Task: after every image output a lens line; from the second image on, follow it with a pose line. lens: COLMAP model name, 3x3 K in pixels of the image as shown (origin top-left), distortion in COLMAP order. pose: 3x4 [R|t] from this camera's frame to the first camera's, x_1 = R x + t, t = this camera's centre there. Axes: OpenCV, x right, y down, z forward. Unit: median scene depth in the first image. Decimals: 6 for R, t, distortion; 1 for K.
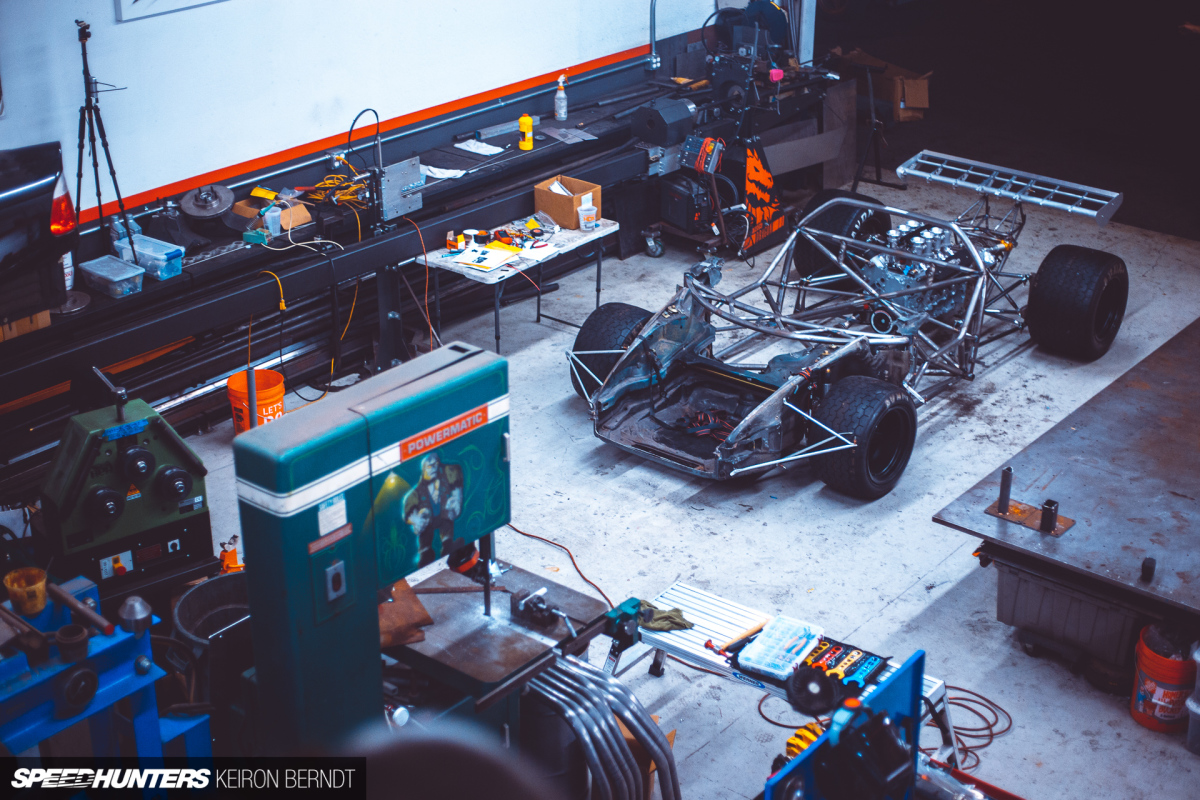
lens RADIAL K [[1812.6, 0, 600.0], [0, 1812.6, 400.0], [0, 0, 1]] dist [-0.185674, -0.019878]
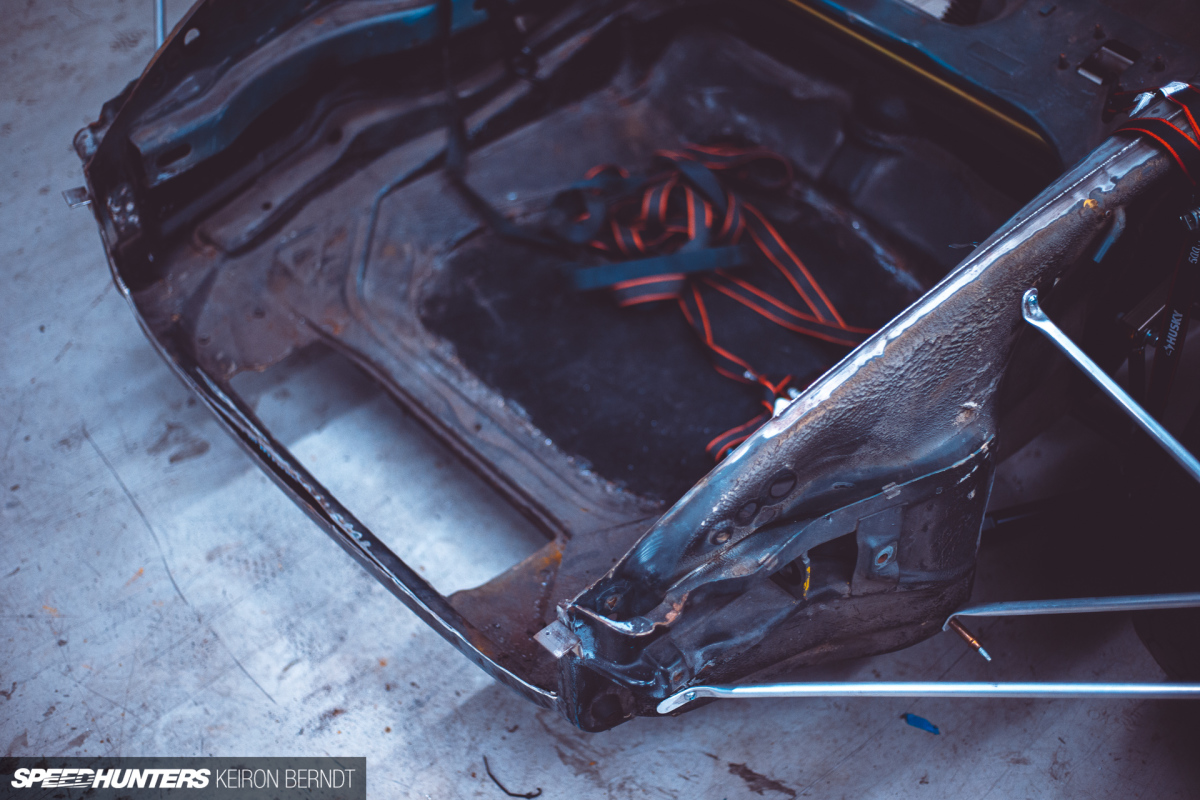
lens RADIAL K [[1812.6, 0, 600.0], [0, 1812.6, 400.0], [0, 0, 1]] dist [-0.185674, -0.019878]
pose [[0.985115, 0.092125, -0.145128, 0.082572], [-0.035554, 0.935206, 0.352315, -0.044553], [0.168182, -0.341911, 0.924560, 0.786457]]
